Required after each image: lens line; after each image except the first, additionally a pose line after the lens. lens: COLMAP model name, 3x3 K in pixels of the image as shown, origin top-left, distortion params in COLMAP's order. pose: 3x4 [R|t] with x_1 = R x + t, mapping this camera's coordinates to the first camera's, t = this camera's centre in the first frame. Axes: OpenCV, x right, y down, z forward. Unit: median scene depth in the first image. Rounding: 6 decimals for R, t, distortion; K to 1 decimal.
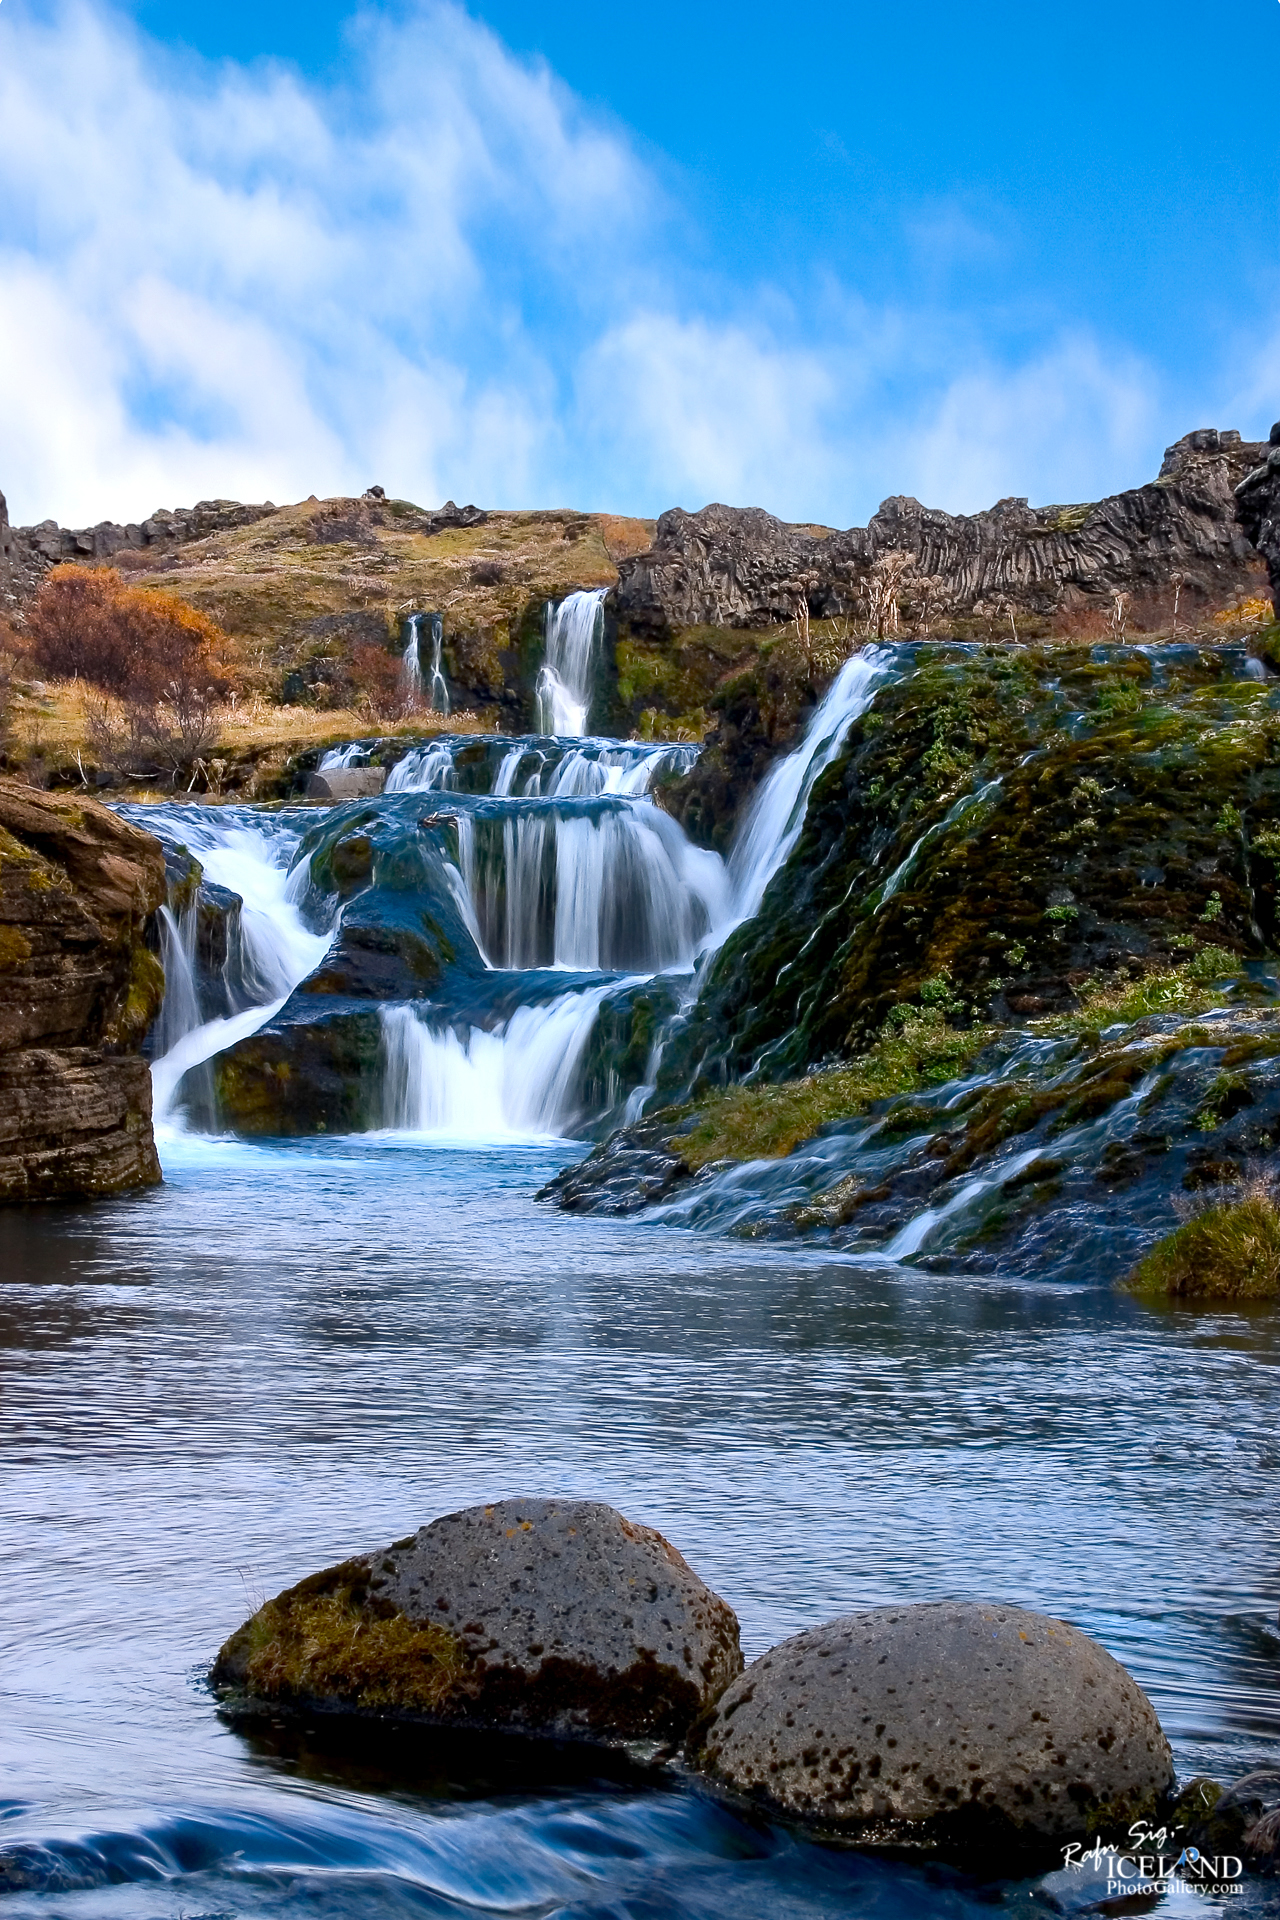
lens RADIAL K [[3583.8, 0, 640.0], [0, 3583.8, 960.0], [0, 0, 1]] dist [-0.054456, 0.105171]
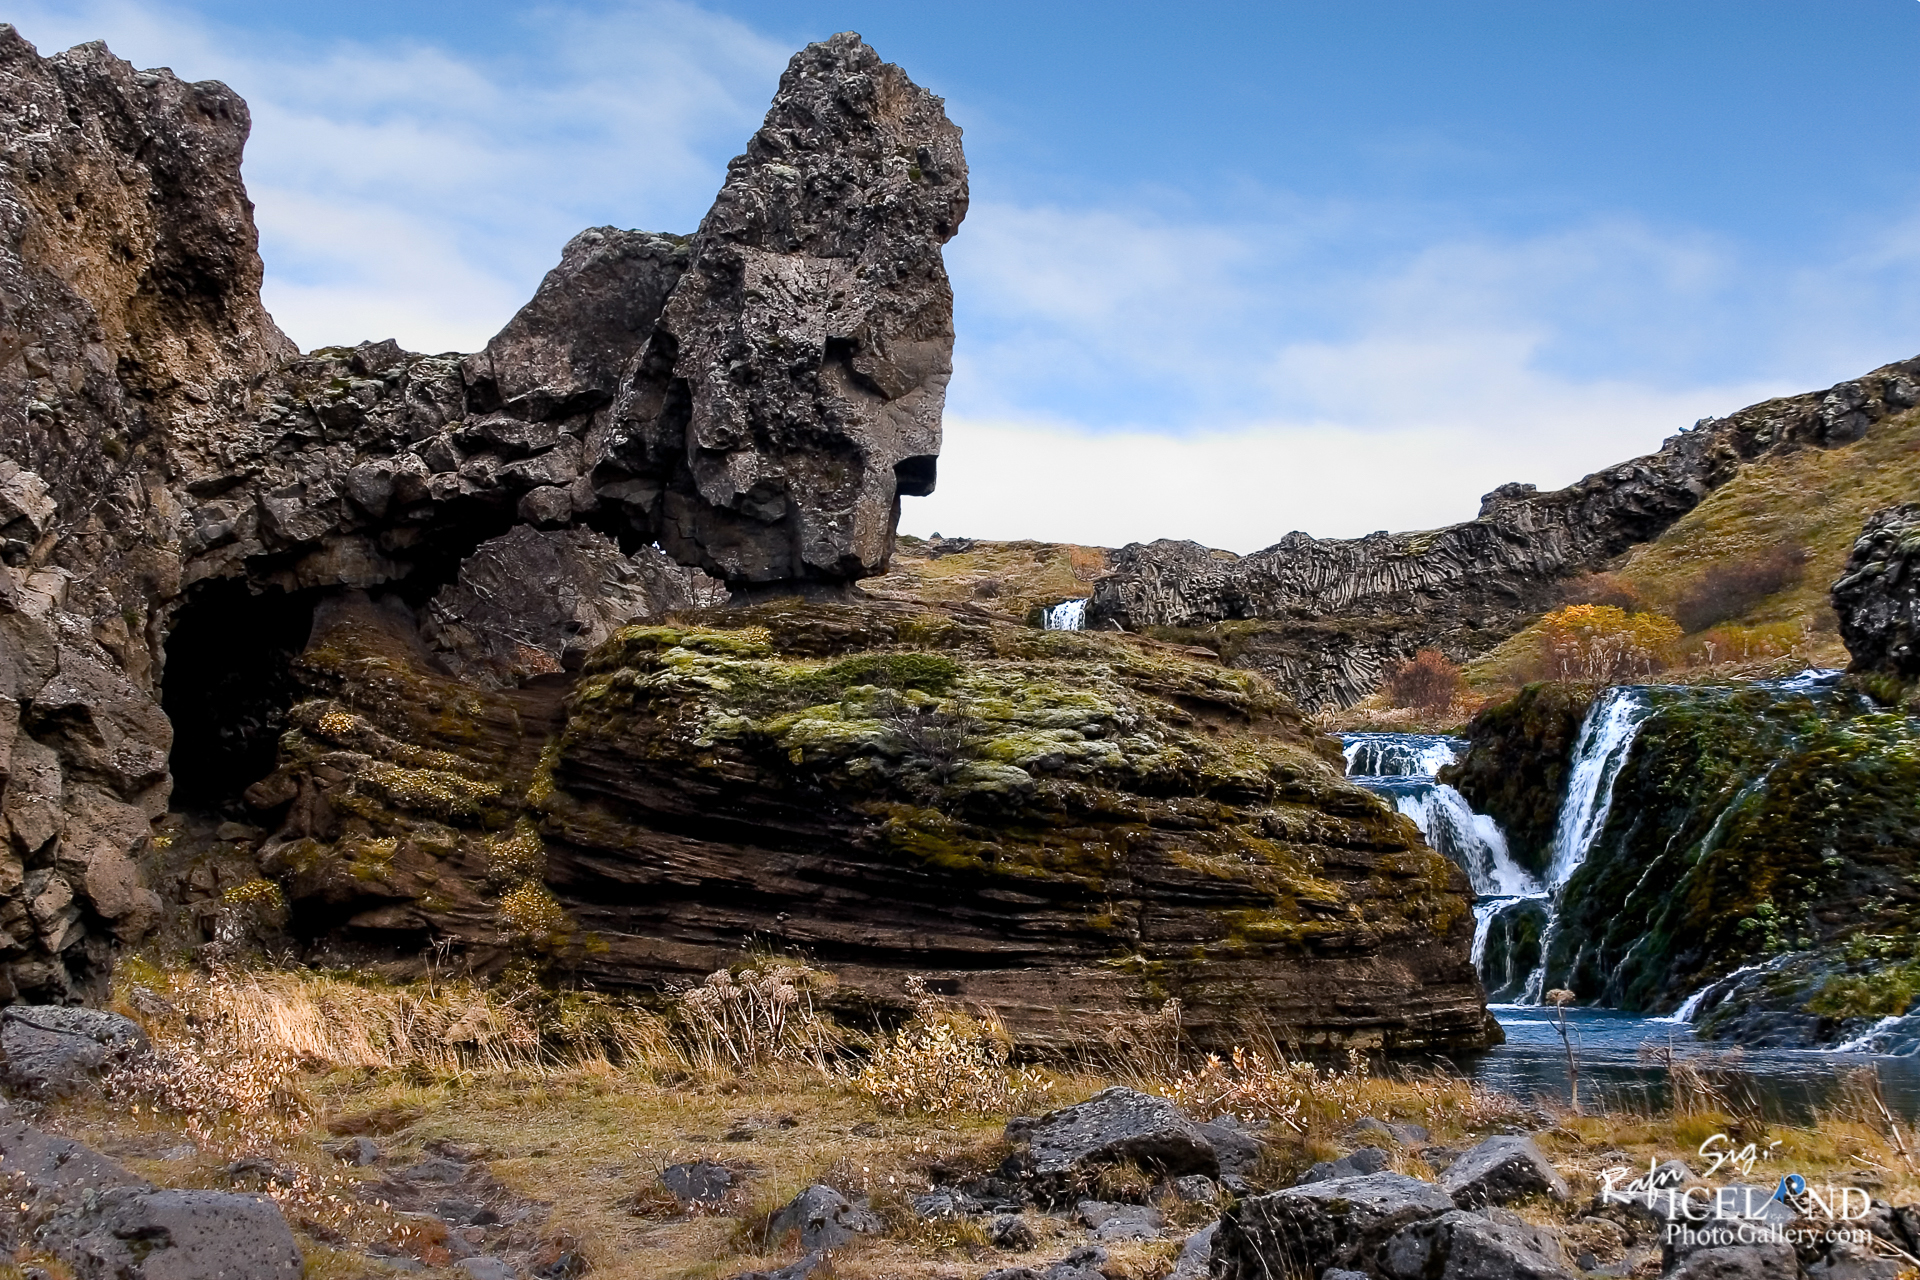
lens RADIAL K [[2706.5, 0, 960.0], [0, 2706.5, 640.0], [0, 0, 1]] dist [-0.080440, 0.169498]
pose [[0.999910, -0.012911, 0.003585, -0.065023], [0.013154, 0.996785, -0.079033, -0.005000], [-0.002553, 0.079073, 0.996866, -0.057430]]
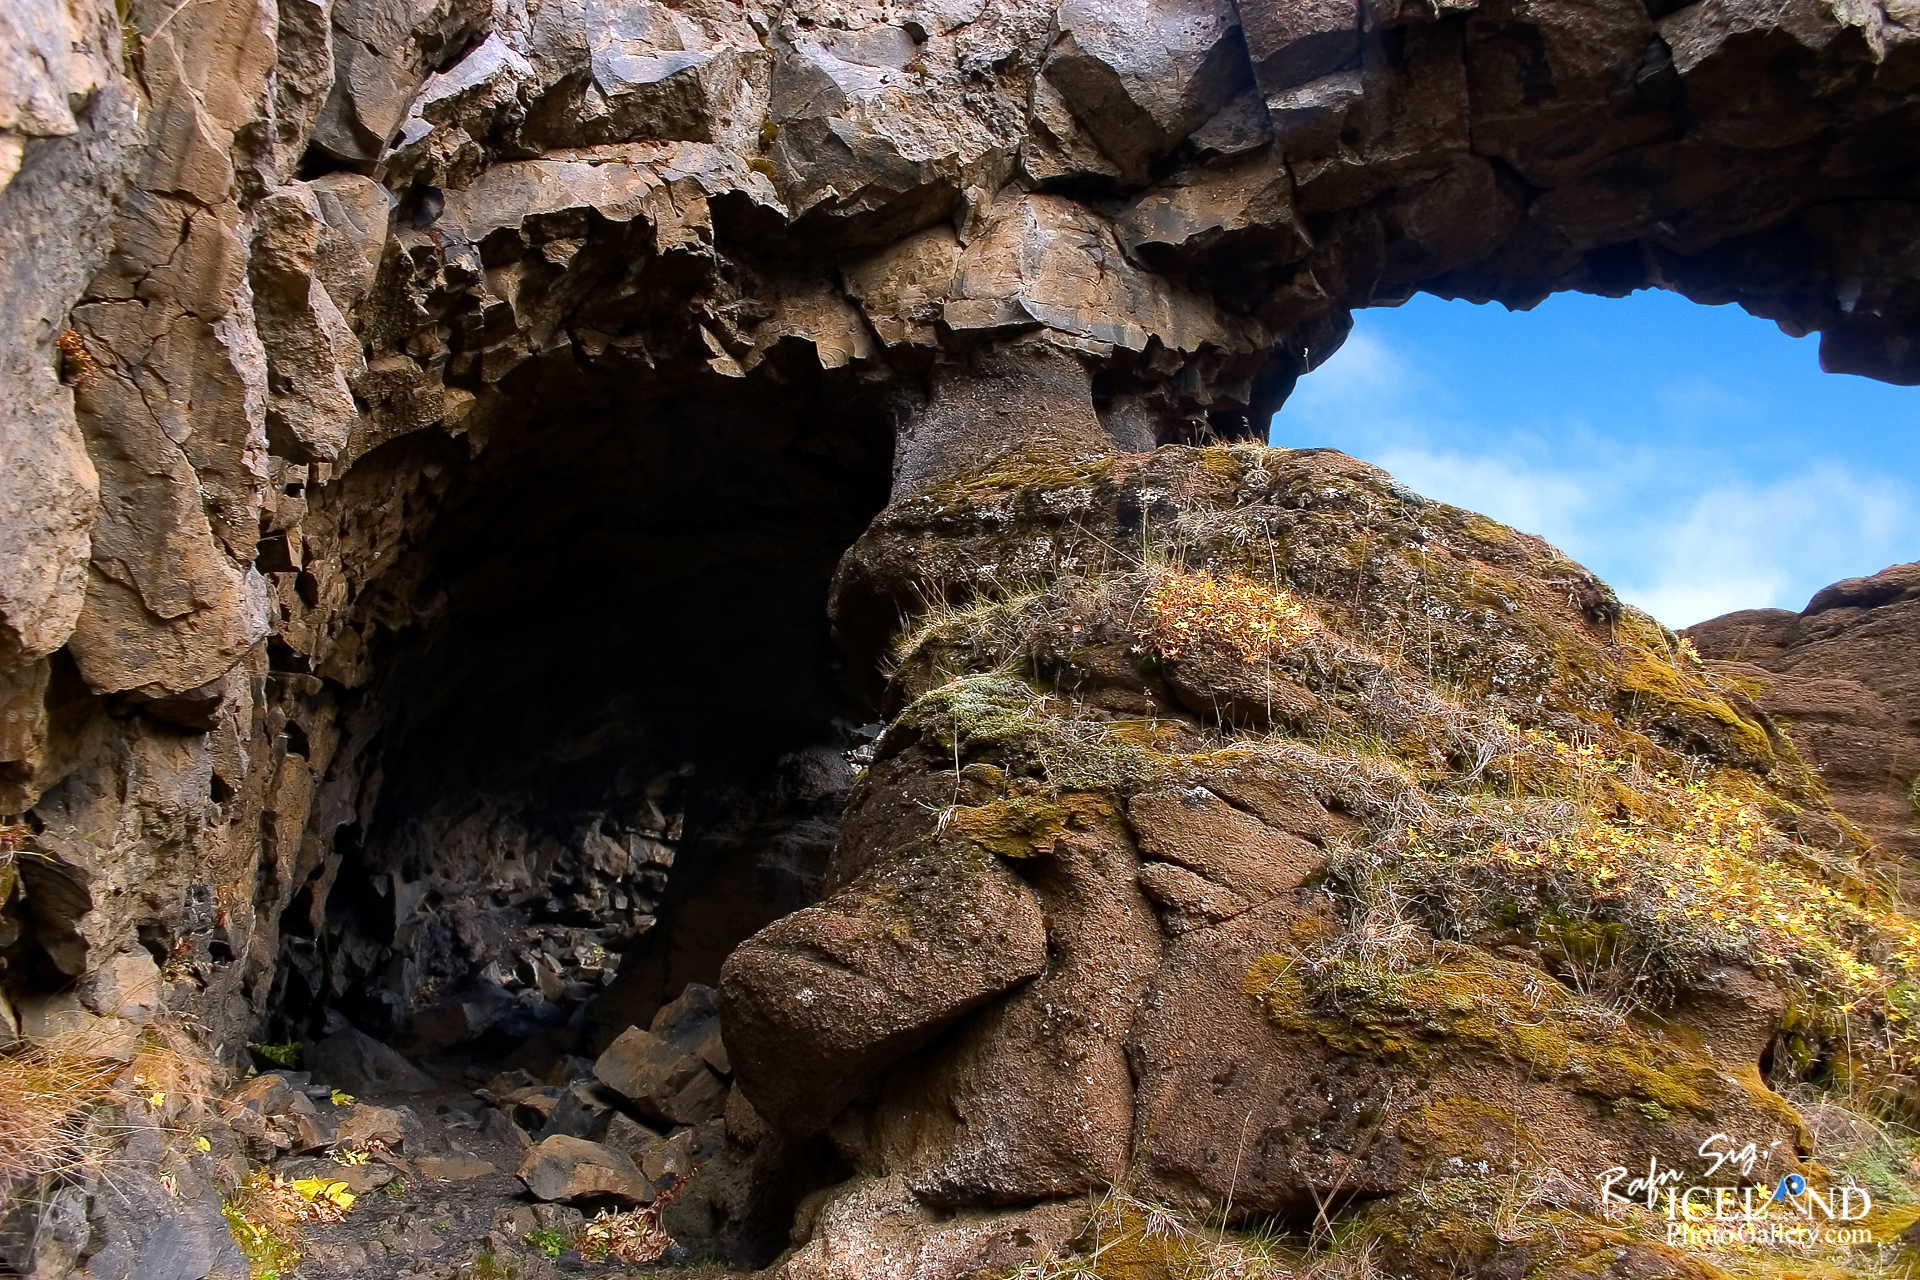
lens RADIAL K [[1571.9, 0, 960.0], [0, 1571.9, 640.0], [0, 0, 1]] dist [-0.171111, 0.138708]
pose [[0.998269, 0.024350, 0.053541, -0.118816], [-0.003861, 0.935452, -0.353432, -0.006635], [-0.058691, 0.352613, 0.933927, 0.131006]]
